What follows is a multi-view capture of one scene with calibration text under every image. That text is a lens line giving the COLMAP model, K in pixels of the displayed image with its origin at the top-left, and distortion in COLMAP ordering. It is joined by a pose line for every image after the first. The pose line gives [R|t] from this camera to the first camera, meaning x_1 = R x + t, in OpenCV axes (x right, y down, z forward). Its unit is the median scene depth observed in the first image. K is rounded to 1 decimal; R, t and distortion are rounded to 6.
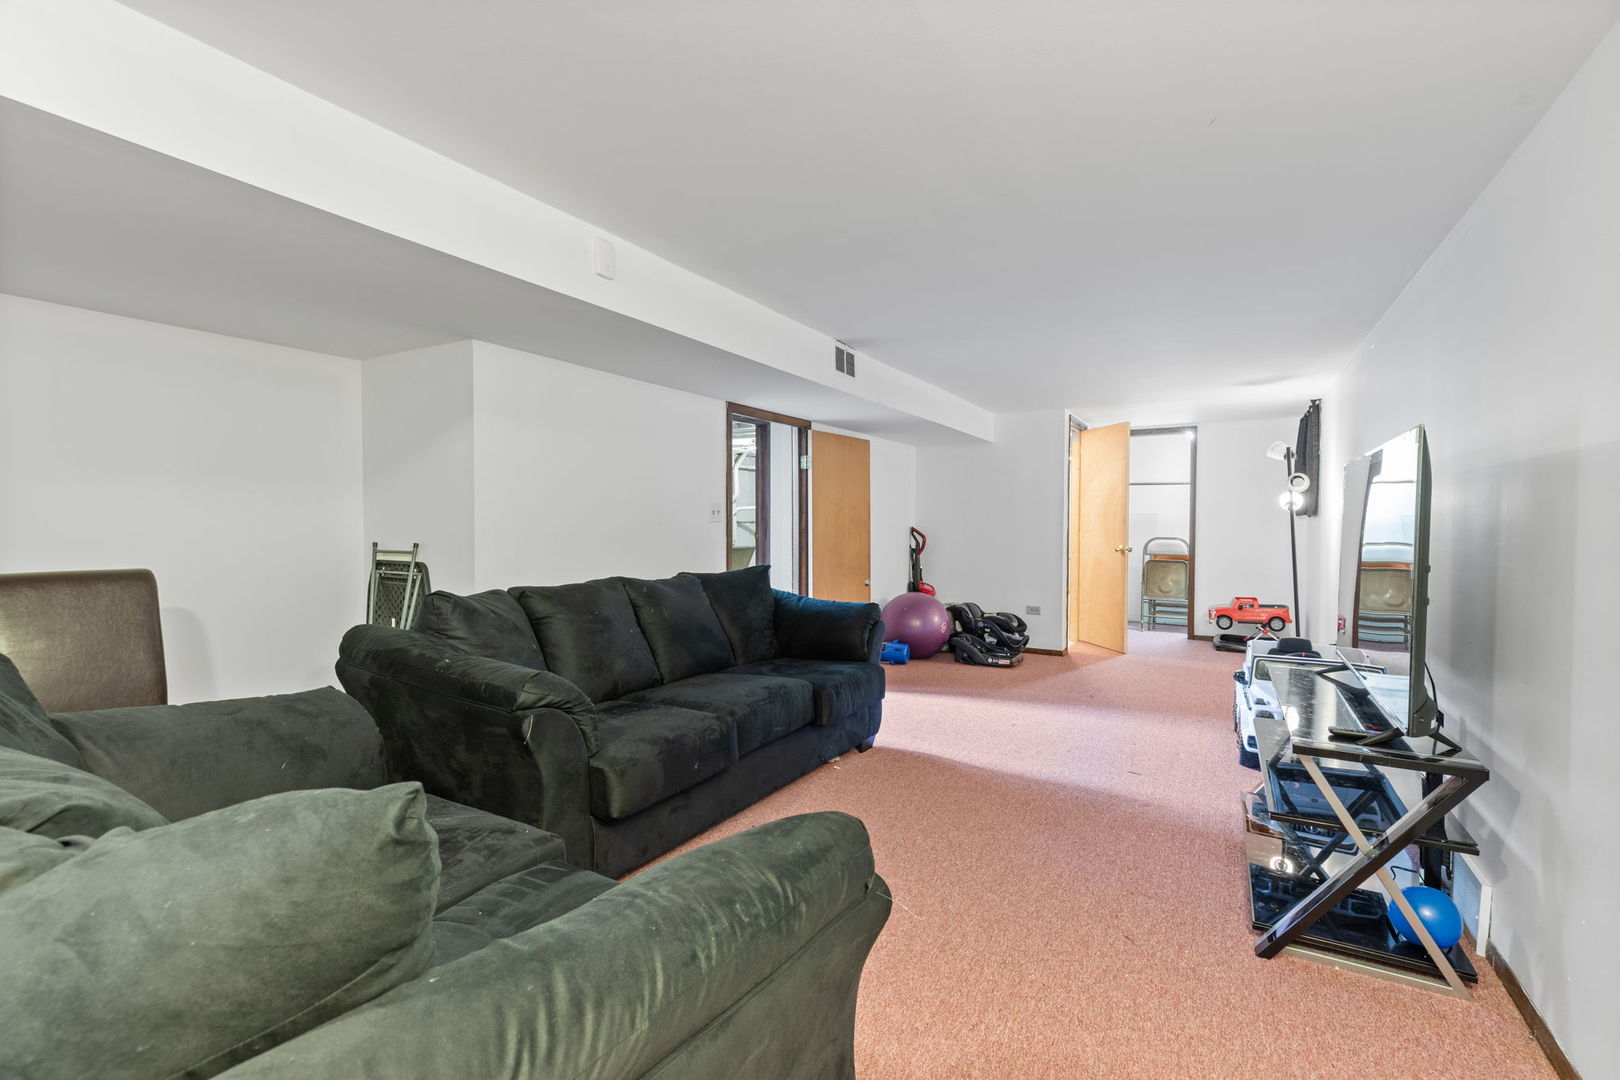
lens RADIAL K [[730.9, 0, 812.2], [0, 730.9, 510.5], [0, 0, 1]] dist [0.000238, -0.000046]
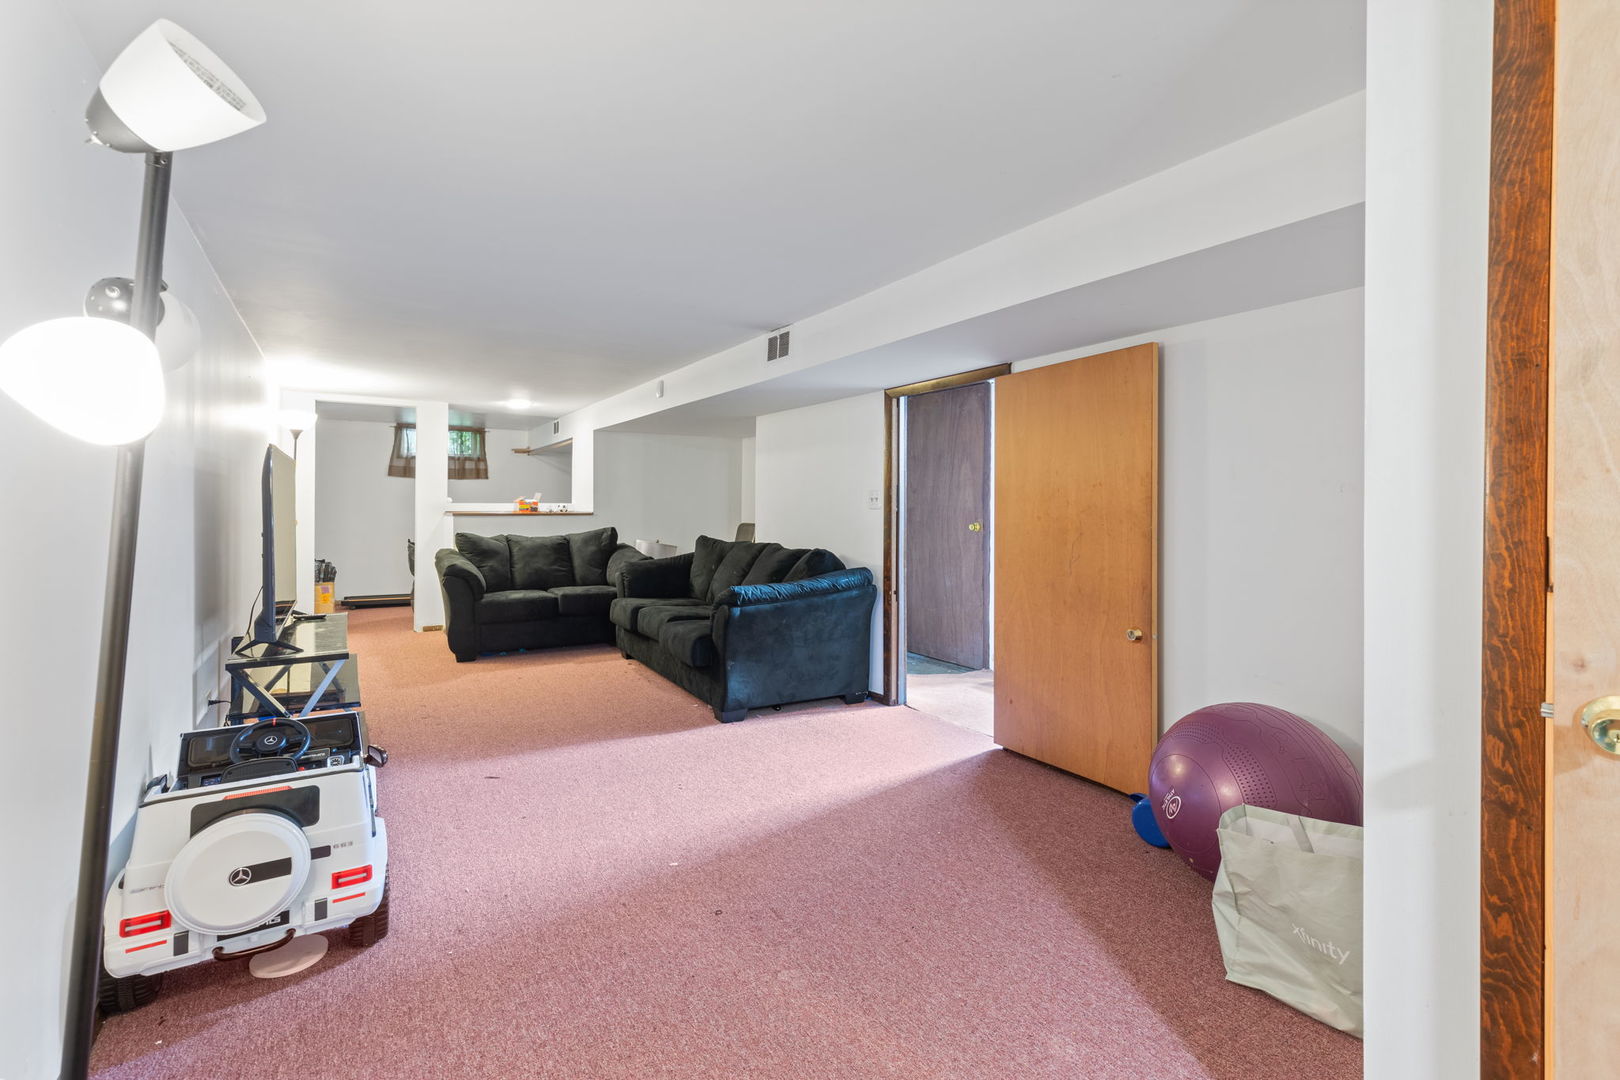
lens RADIAL K [[730.9, 0, 812.2], [0, 730.9, 510.5], [0, 0, 1]] dist [0.000238, -0.000046]
pose [[-0.475141, 0.003715, -0.879902, 0.847732], [0.009627, 0.999953, -0.000977, 0.016419], [0.879857, -0.008935, -0.475155, 1.445286]]
